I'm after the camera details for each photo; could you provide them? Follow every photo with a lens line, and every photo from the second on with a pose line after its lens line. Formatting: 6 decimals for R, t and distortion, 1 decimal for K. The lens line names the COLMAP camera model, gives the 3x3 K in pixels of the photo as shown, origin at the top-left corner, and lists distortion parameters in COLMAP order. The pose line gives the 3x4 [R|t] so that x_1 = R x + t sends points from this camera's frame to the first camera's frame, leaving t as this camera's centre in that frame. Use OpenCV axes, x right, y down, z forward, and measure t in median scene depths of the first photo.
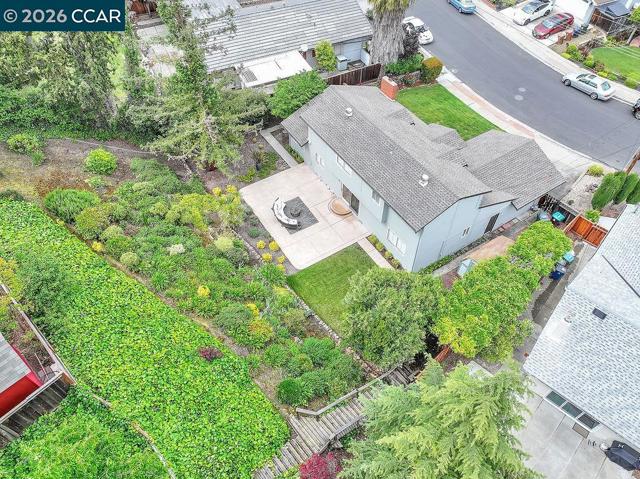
lens RADIAL K [[467.7, 0, 320.0], [0, 467.7, 239.5], [0, 0, 1]] dist [0.007968, 0.009365]
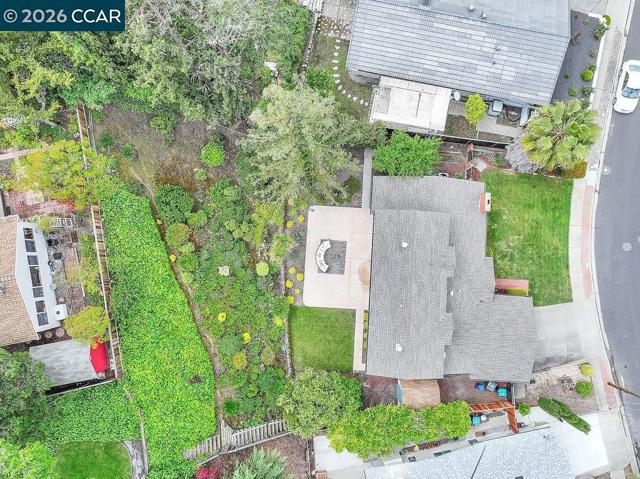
lens RADIAL K [[467.7, 0, 320.0], [0, 467.7, 239.5], [0, 0, 1]] dist [0.007968, 0.009365]
pose [[0.808526, 0.587619, -0.031458, -0.068862], [-0.452513, 0.655024, 0.605124, -0.805080], [0.376188, -0.475024, 0.795509, 0.036985]]
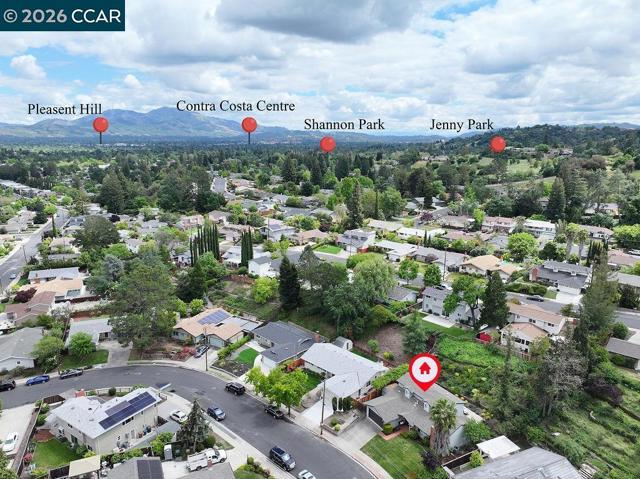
lens RADIAL K [[467.7, 0, 320.0], [0, 467.7, 239.5], [0, 0, 1]] dist [0.007968, 0.009365]
pose [[-0.999674, -0.023226, 0.010623, 0.740625], [-0.000930, 0.448772, 0.893646, -2.911768], [-0.025523, 0.893345, -0.448647, 1.328287]]
